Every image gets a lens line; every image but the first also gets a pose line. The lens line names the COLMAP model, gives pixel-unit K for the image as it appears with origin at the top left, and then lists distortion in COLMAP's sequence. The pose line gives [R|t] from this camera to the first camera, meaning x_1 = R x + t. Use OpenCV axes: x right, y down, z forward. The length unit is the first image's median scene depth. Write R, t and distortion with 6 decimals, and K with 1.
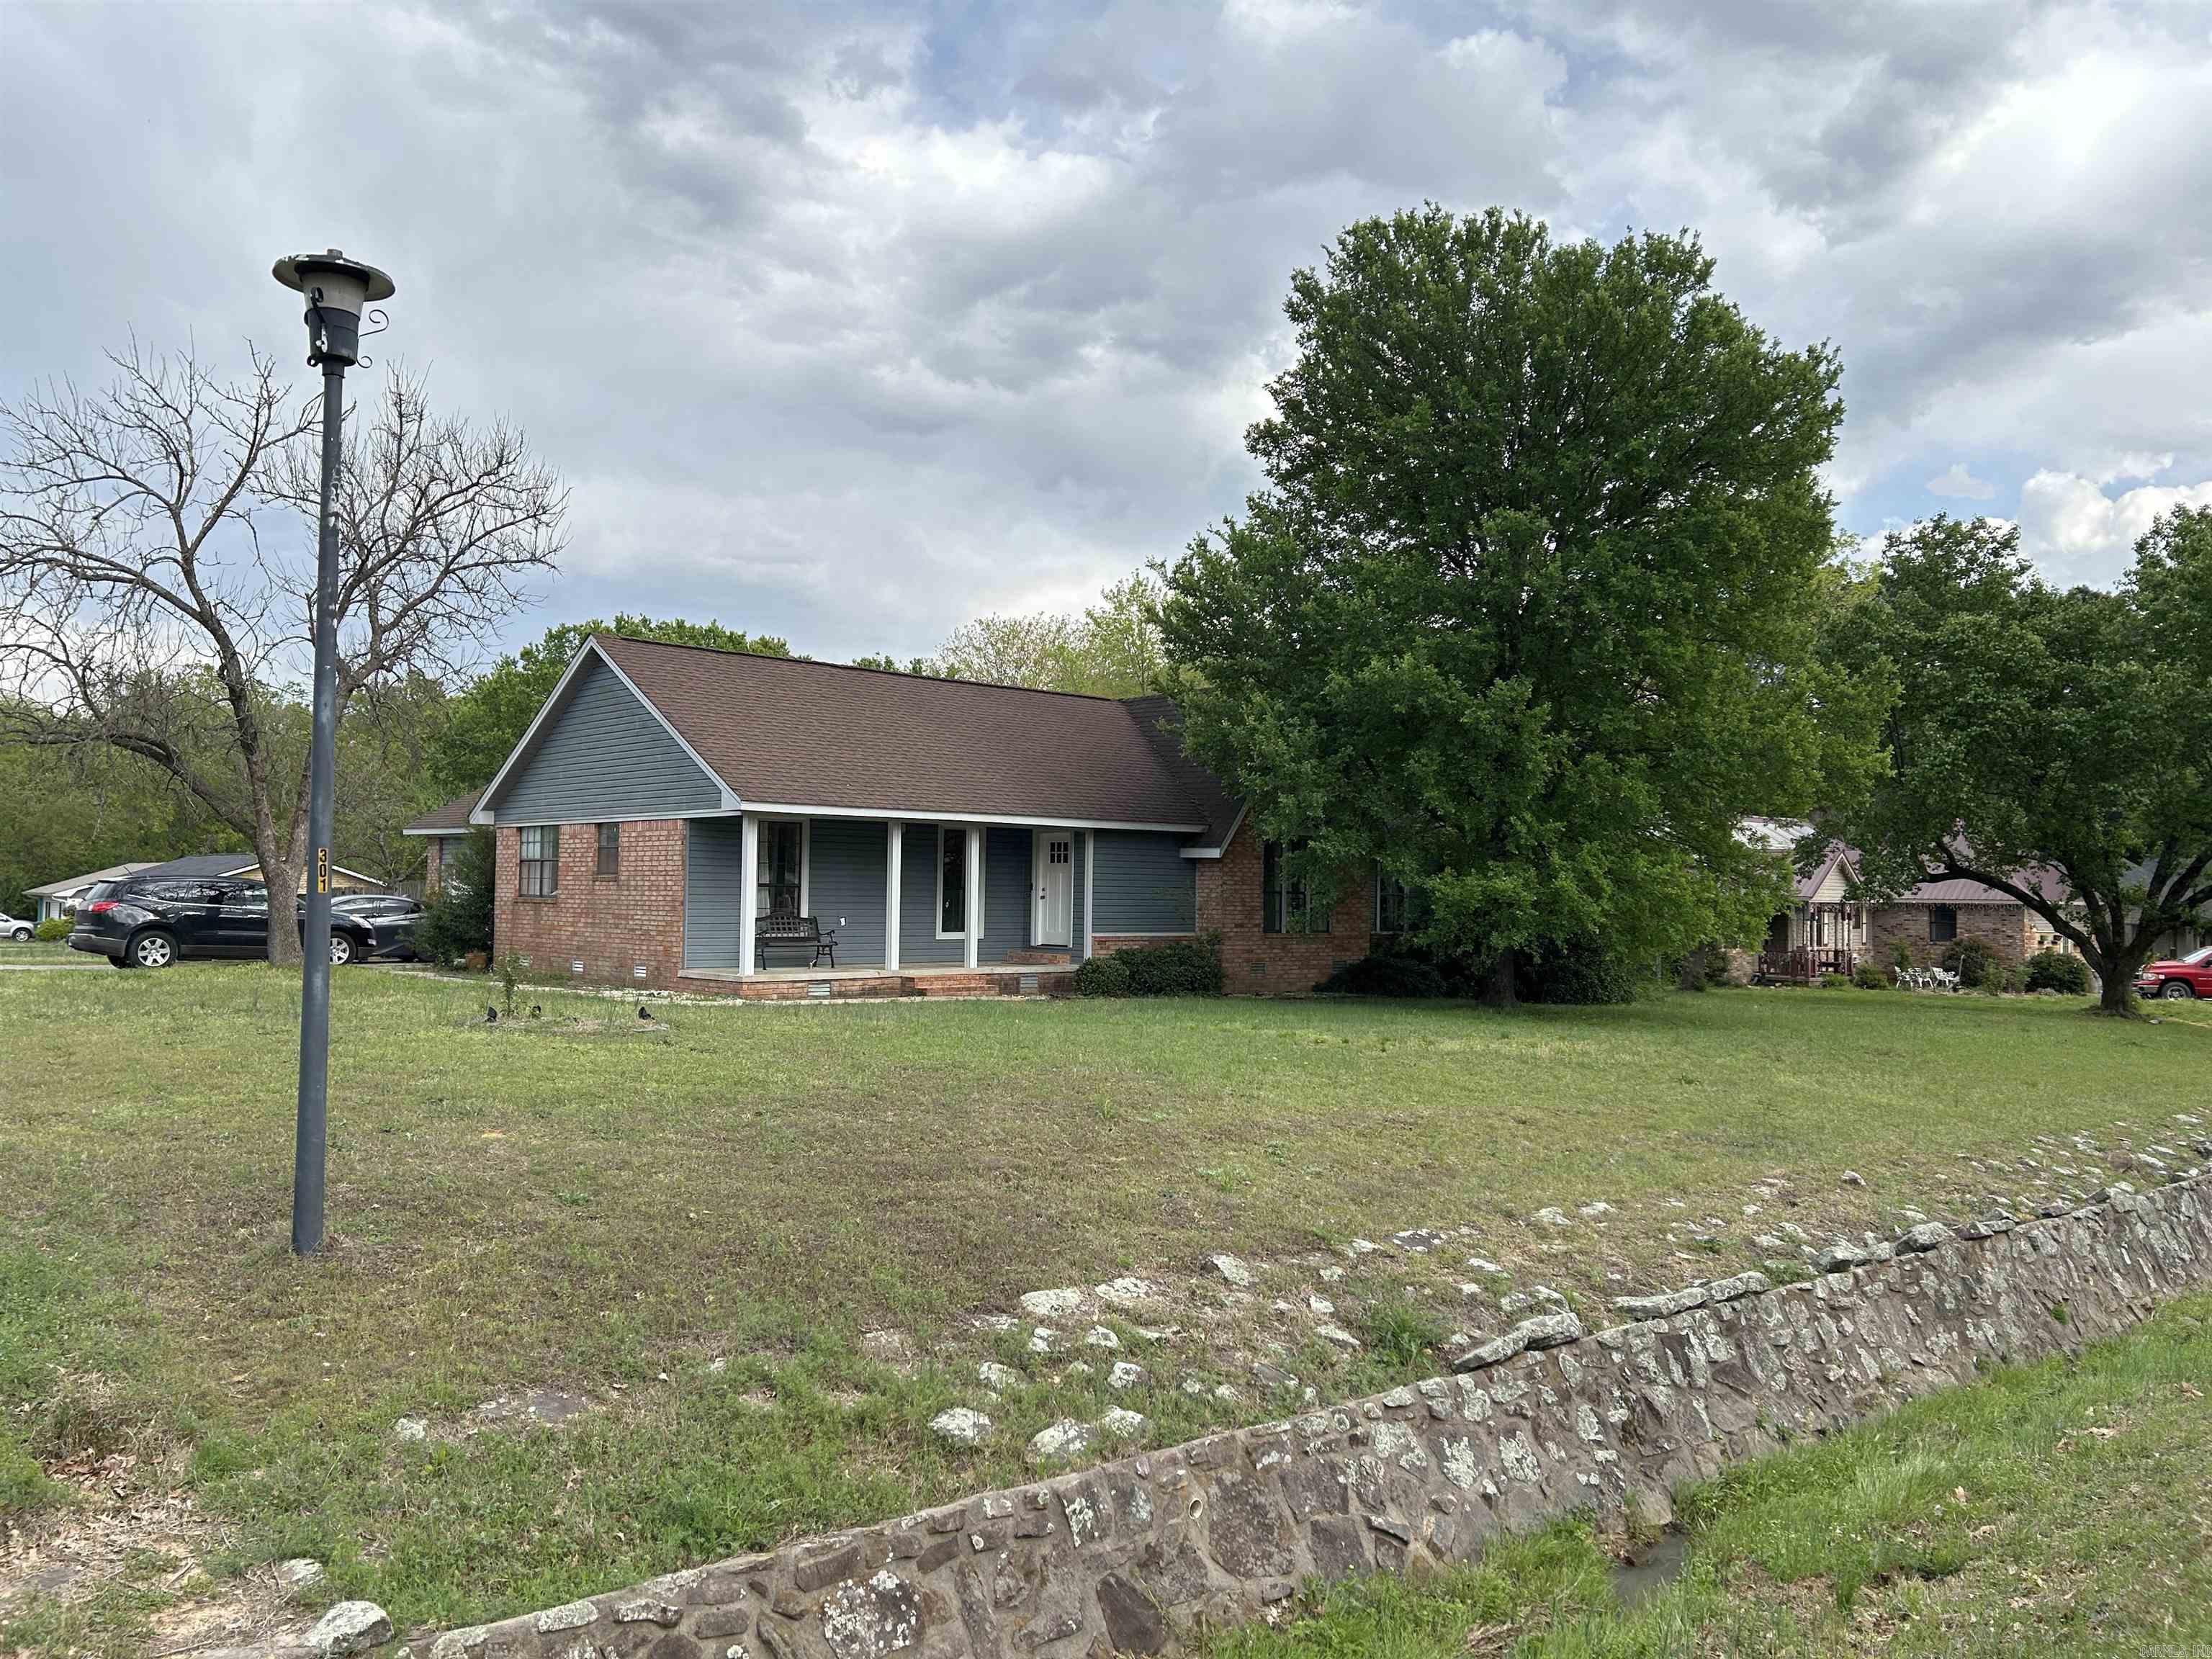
lens RADIAL K [[1869.9, 0, 1221.3], [0, 1869.9, 829.9], [0, 0, 1]] dist [0.034041, -0.001709]
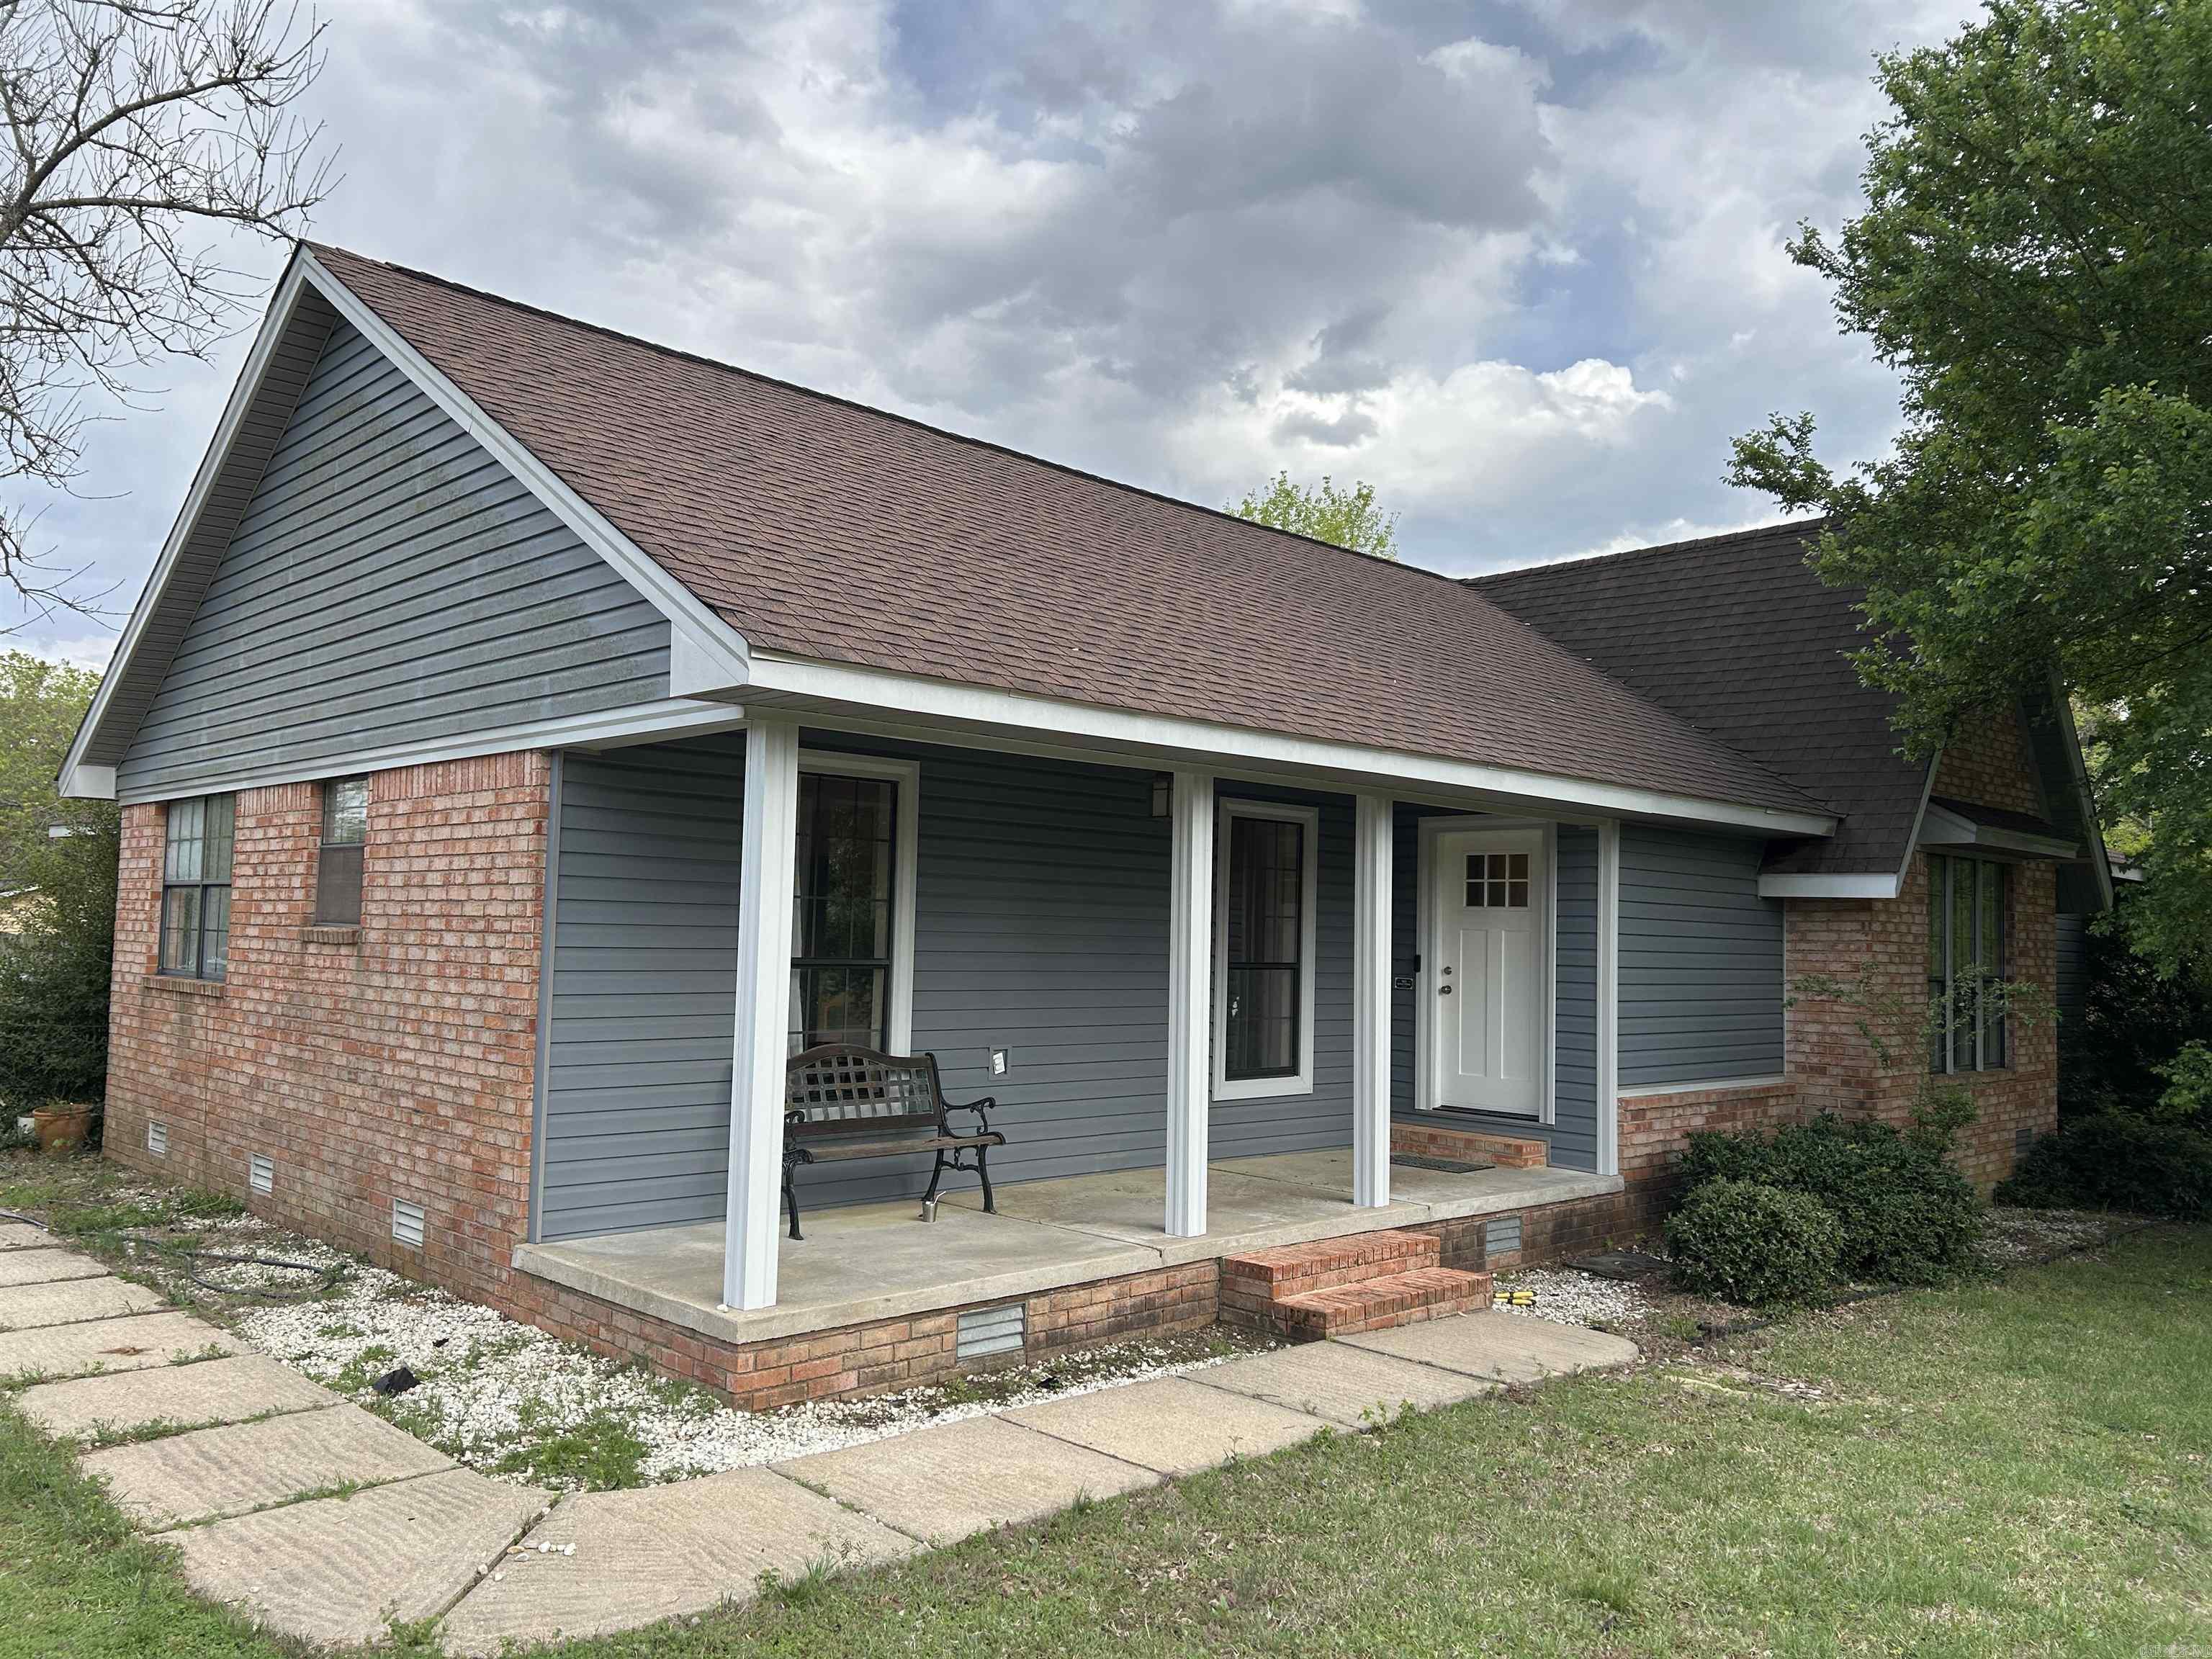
lens RADIAL K [[1643.6, 0, 1116.4], [0, 1643.6, 839.0], [0, 0, 1]] dist [0.091881, -0.084966]
pose [[0.999921, 0.011867, 0.004087, -0.171846], [-0.011768, 0.999654, -0.023535, 0.012590], [-0.004364, 0.023485, 0.999715, 0.647241]]
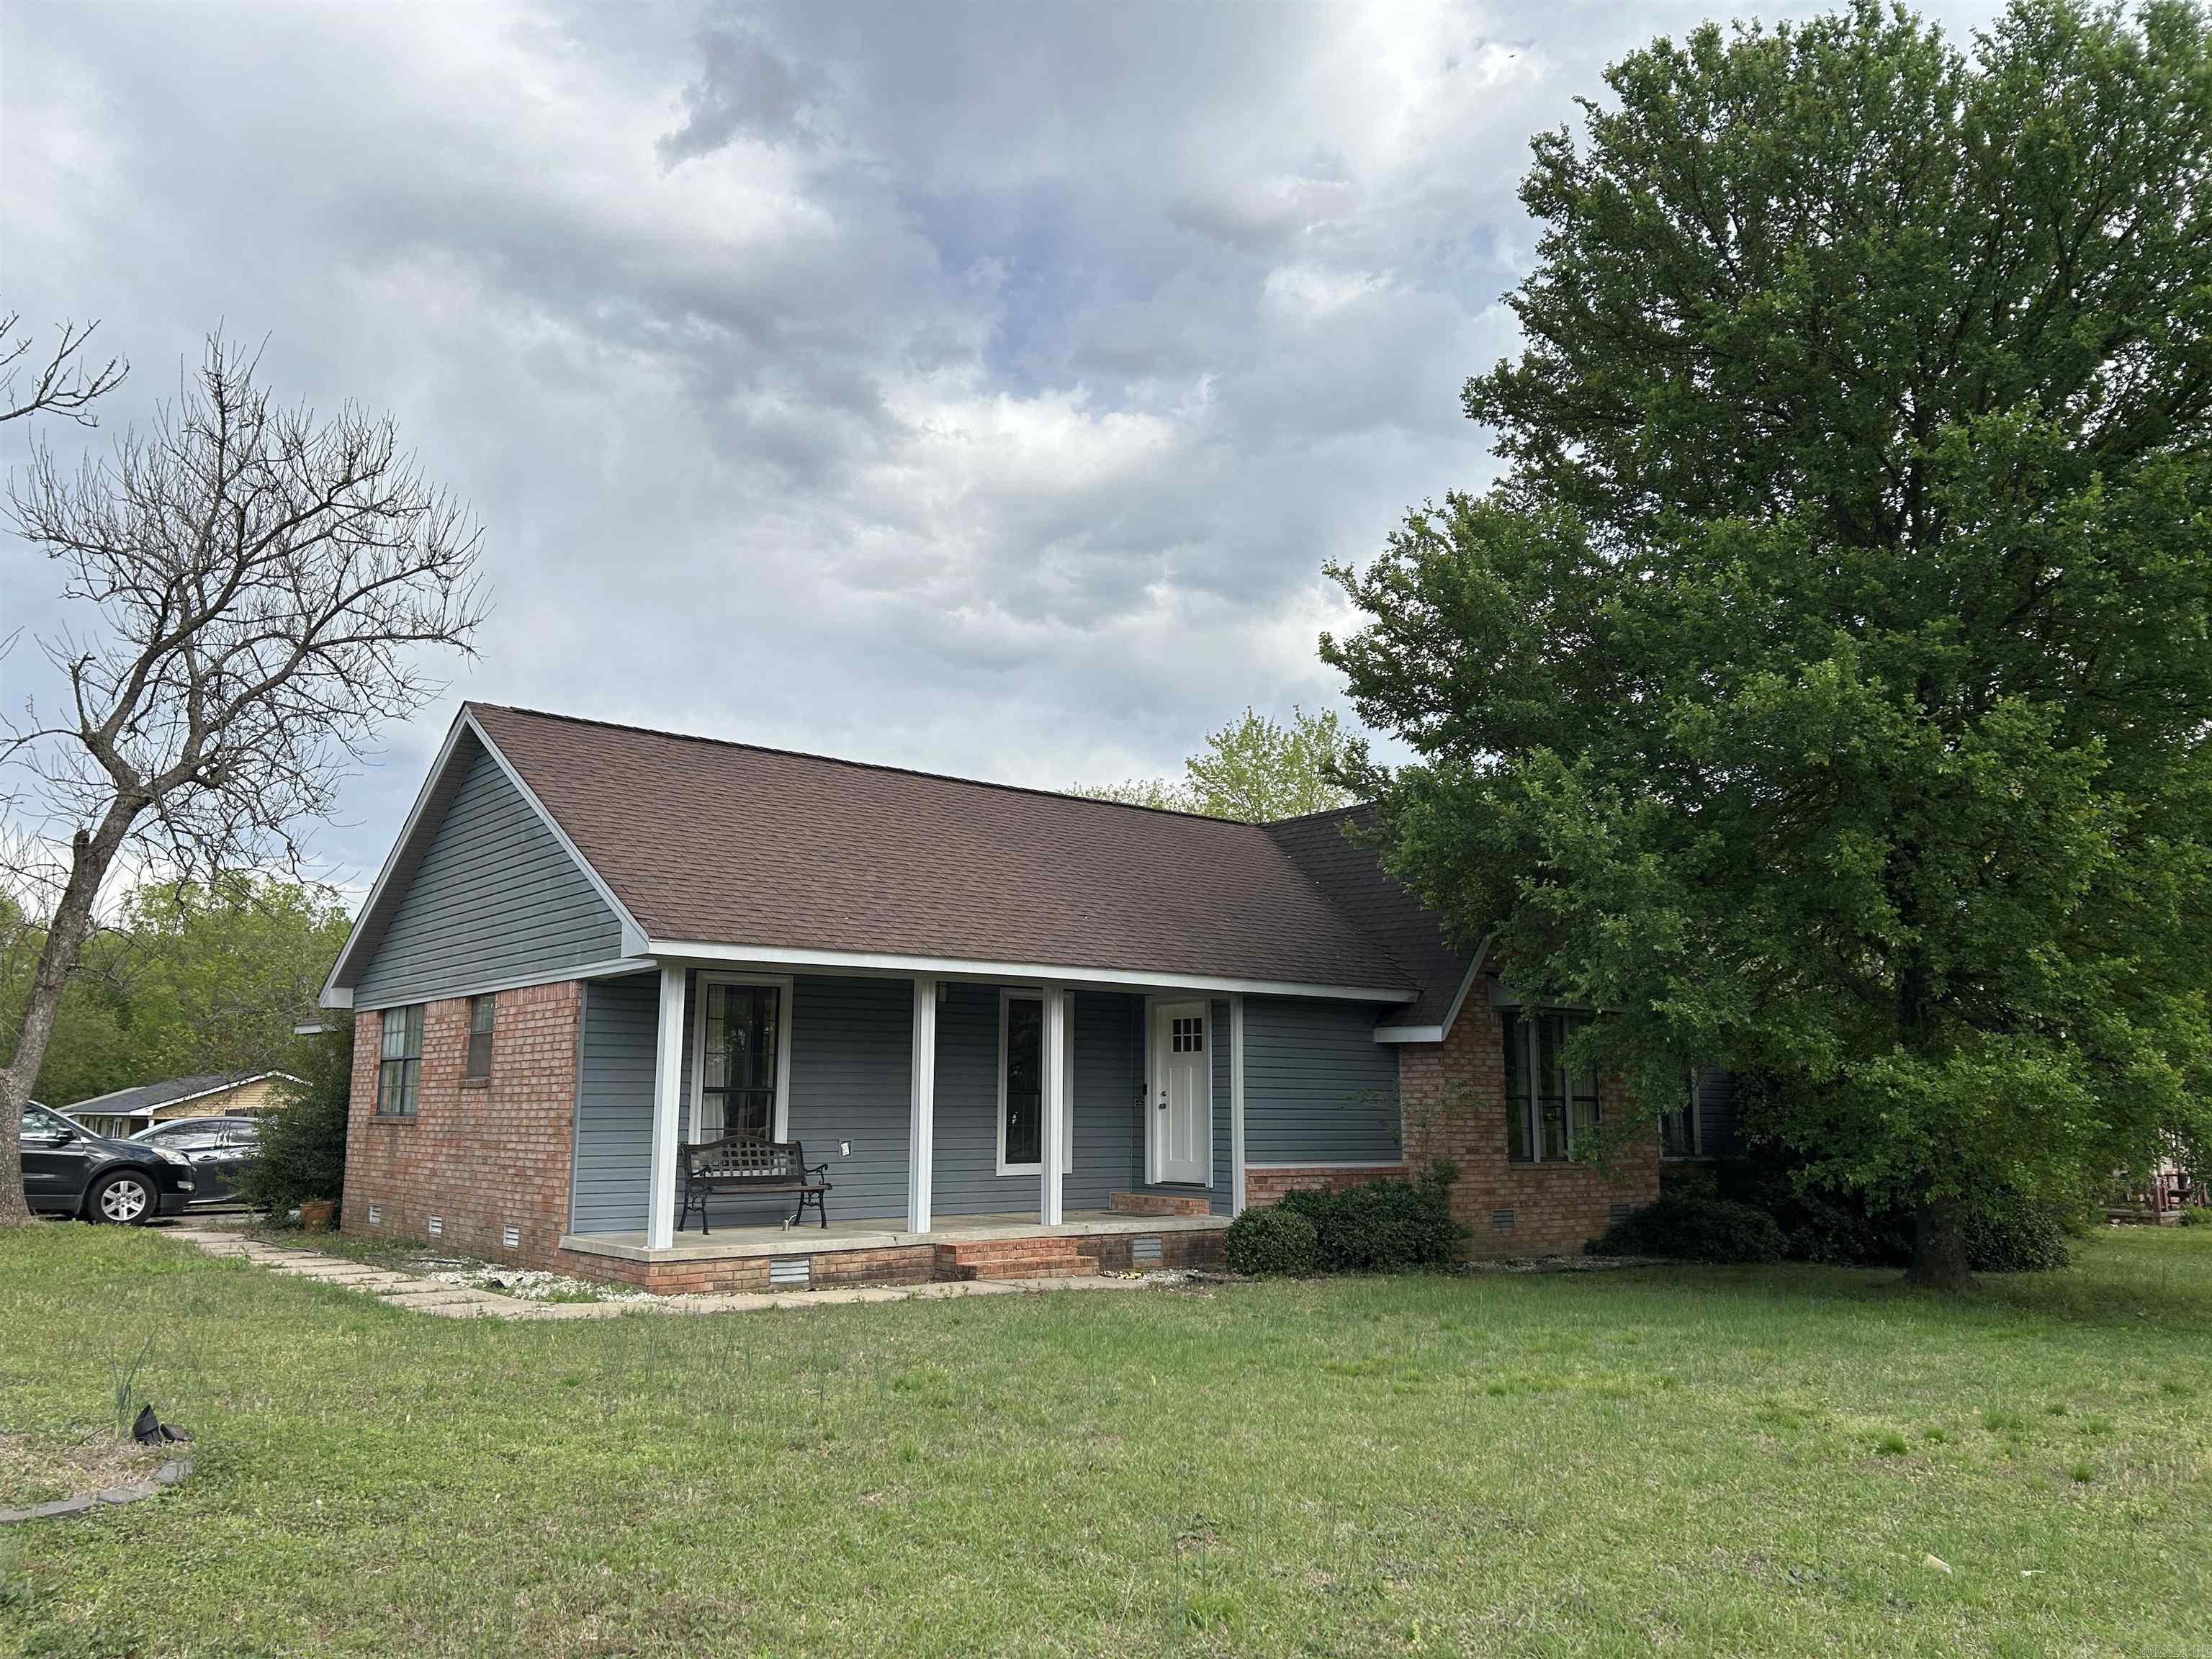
lens RADIAL K [[1689.7, 0, 1106.6], [0, 1689.7, 852.4], [0, 0, 1]] dist [0.129116, -0.168912]
pose [[0.995185, -0.022675, -0.095352, -0.057640], [0.011457, 0.993114, -0.116591, 0.017365], [0.097339, 0.114938, 0.988592, 0.419120]]
